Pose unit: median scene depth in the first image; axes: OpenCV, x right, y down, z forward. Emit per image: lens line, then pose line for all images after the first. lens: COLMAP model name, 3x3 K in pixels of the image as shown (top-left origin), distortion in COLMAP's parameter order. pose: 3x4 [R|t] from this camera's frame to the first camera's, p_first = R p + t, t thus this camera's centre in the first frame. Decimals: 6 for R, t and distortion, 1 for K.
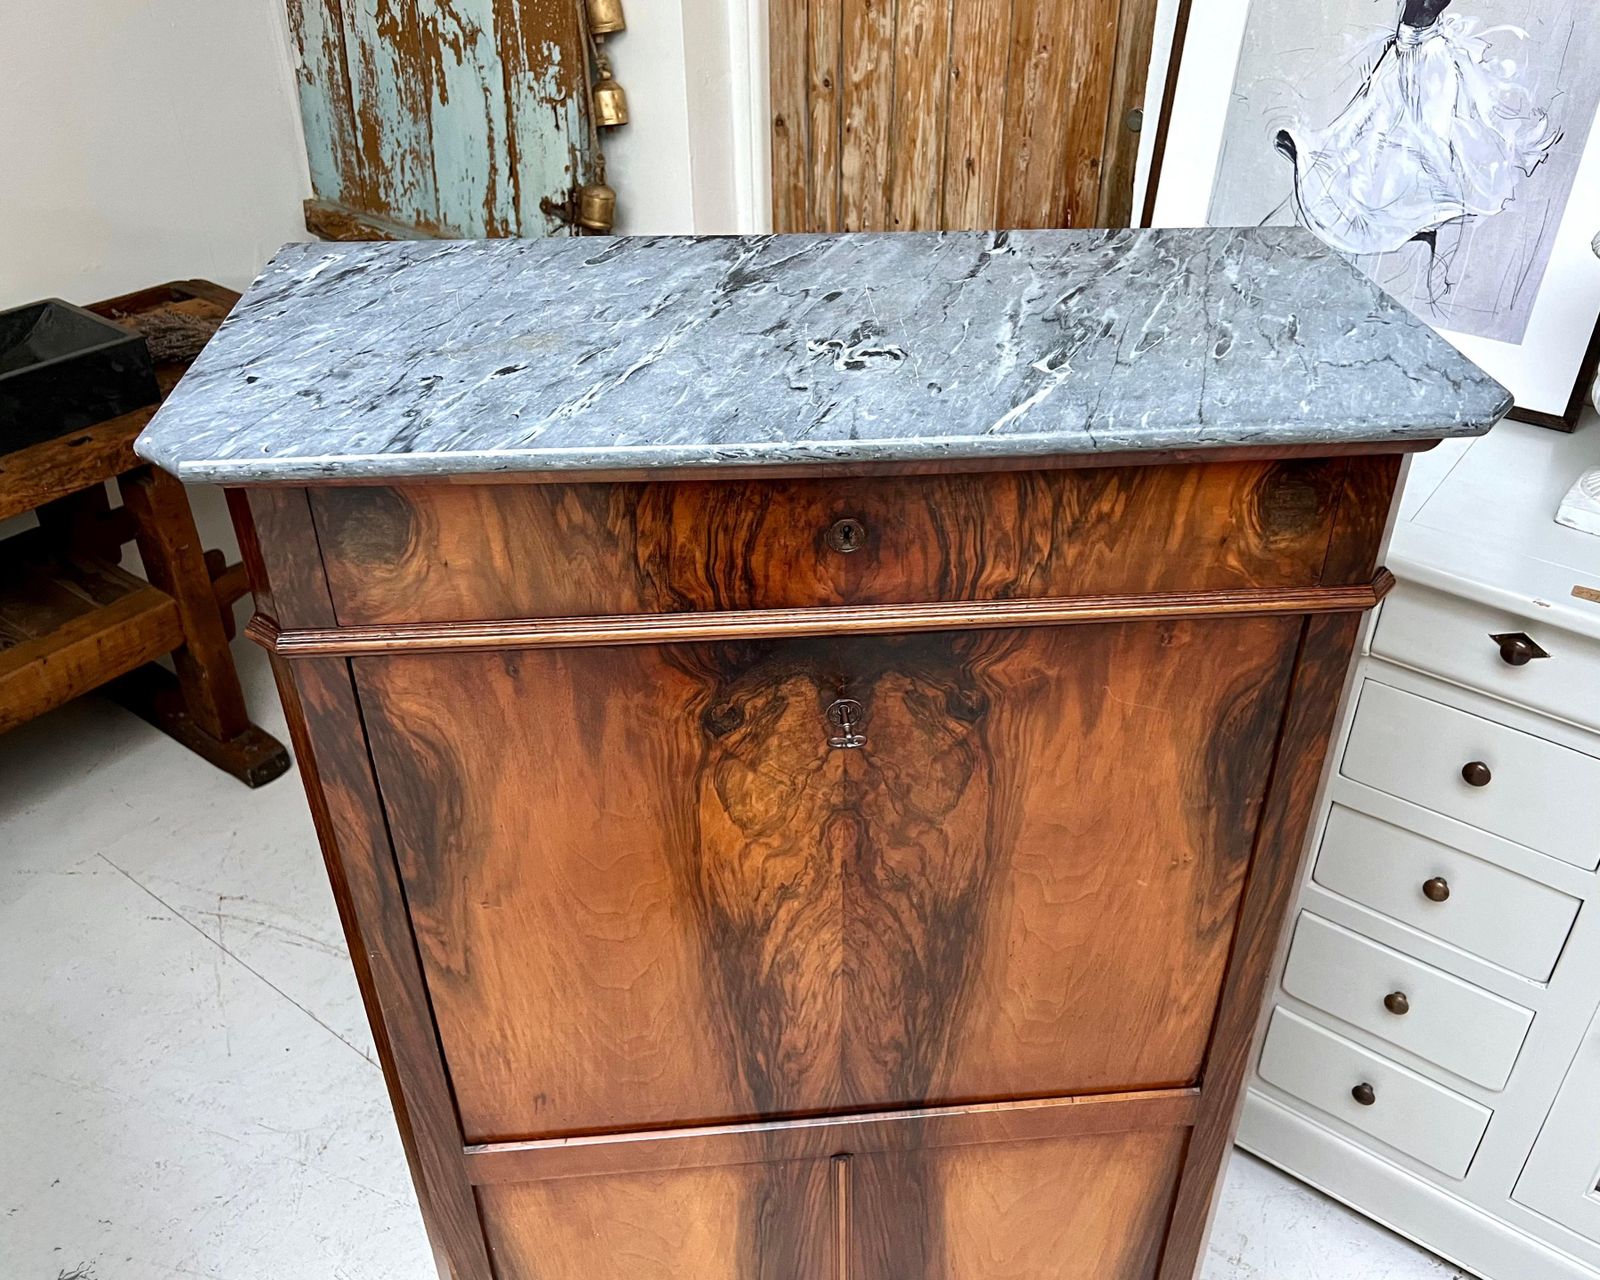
lens RADIAL K [[1357.1, 0, 869.6], [0, 1357.1, 621.4], [0, 0, 1]] dist [0.038807, -0.047687]
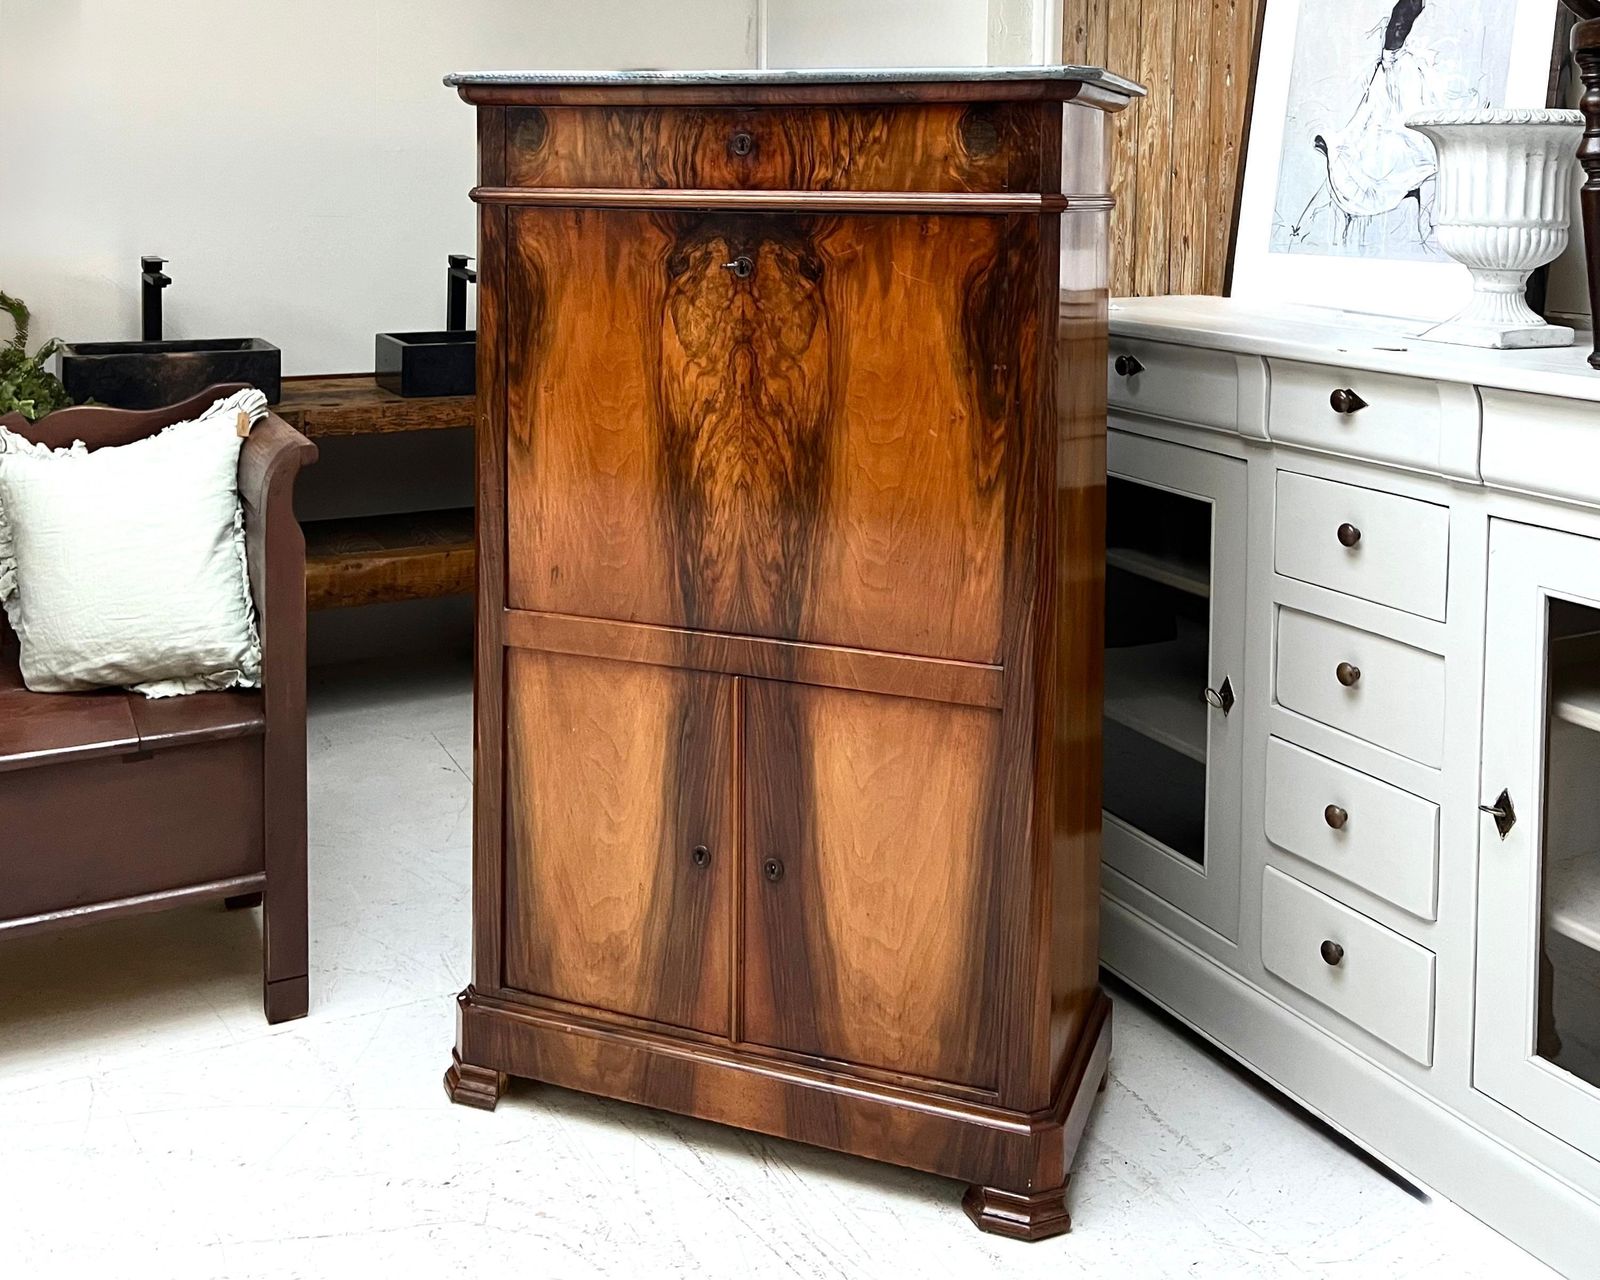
lens RADIAL K [[1632.1, 0, 788.8], [0, 1632.1, 225.2], [0, 0, 1]] dist [0.004281, 0.000000]
pose [[0.886206, 0.001506, -0.463288, 0.931900], [-0.249081, 0.844723, -0.473711, 0.930032], [0.390636, 0.535202, 0.748974, -0.510204]]
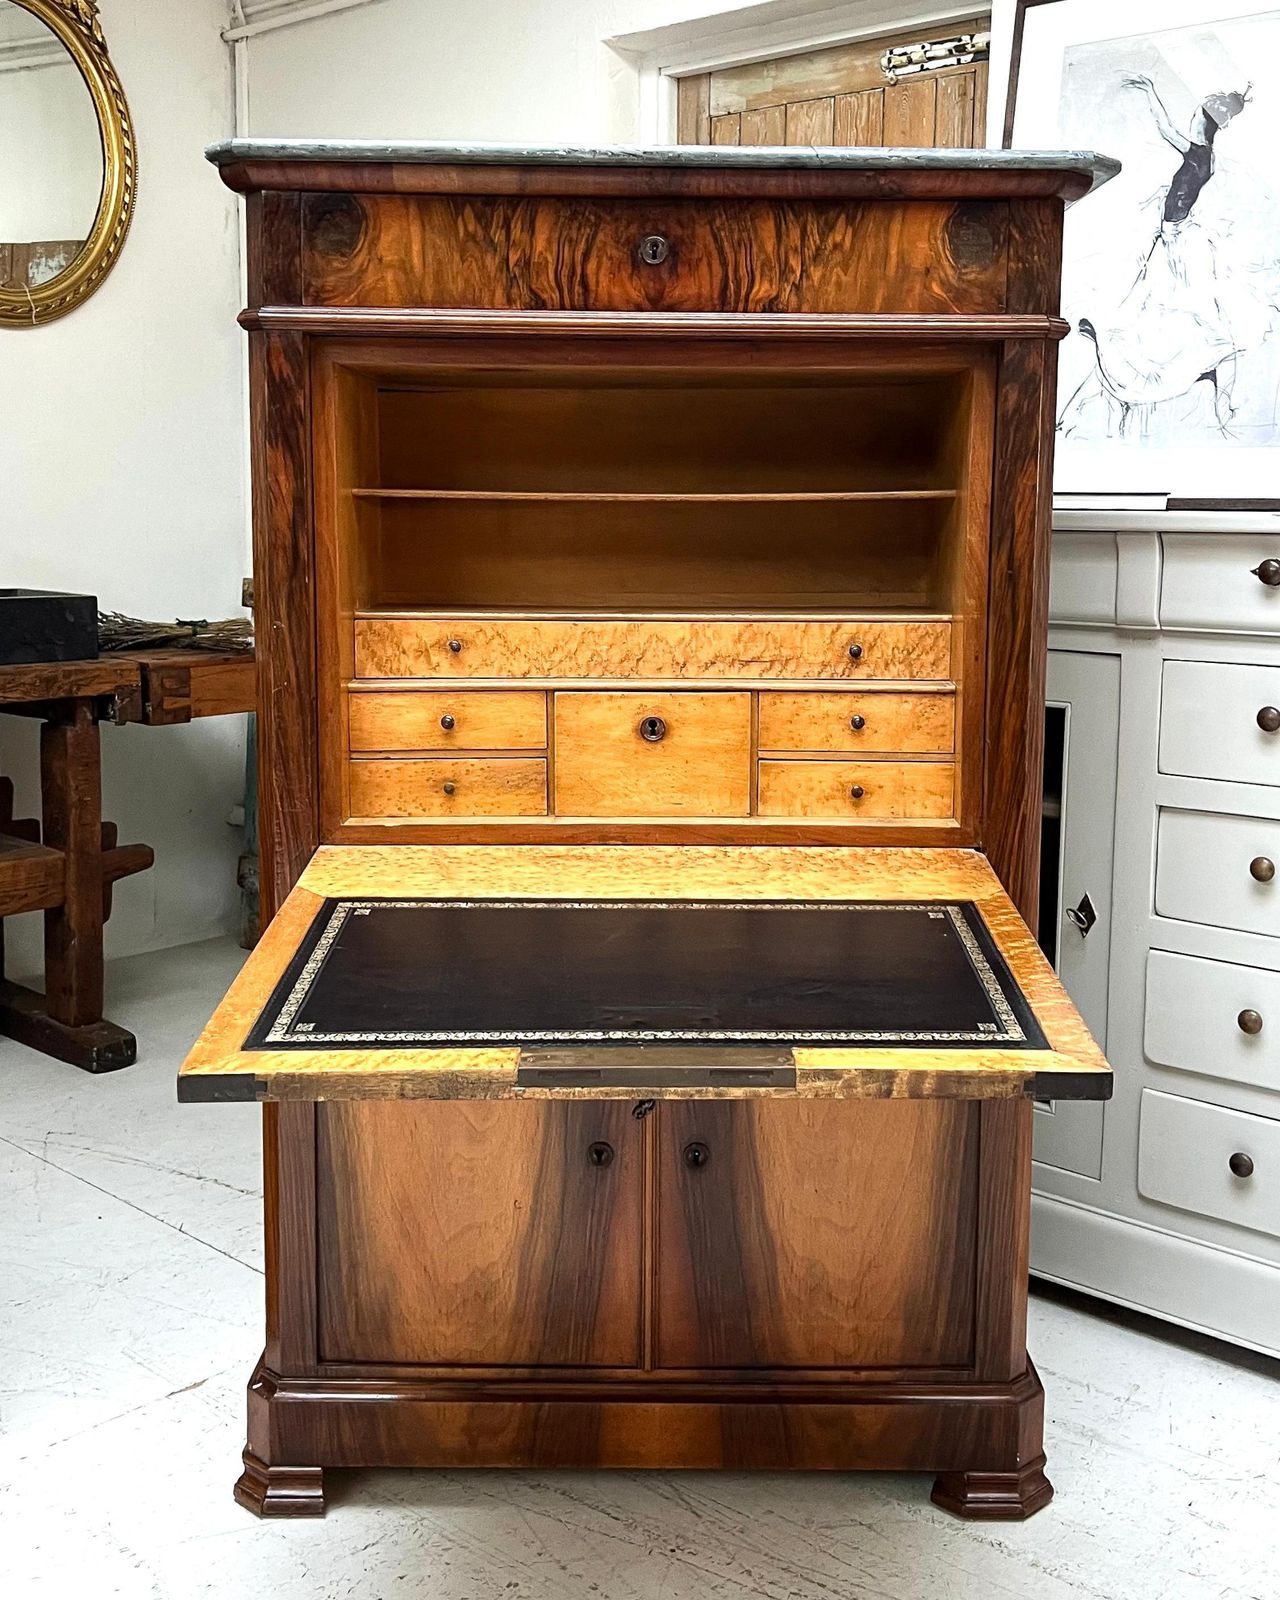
lens RADIAL K [[1697.5, 0, 656.1], [0, 1697.5, 708.1], [0, 0, 1]] dist [0.035646, 0.000000]
pose [[0.993862, 0.004760, -0.110527, 0.161135], [-0.054021, 0.892746, -0.447310, 1.015748], [0.096543, 0.450535, 0.887523, -0.325883]]
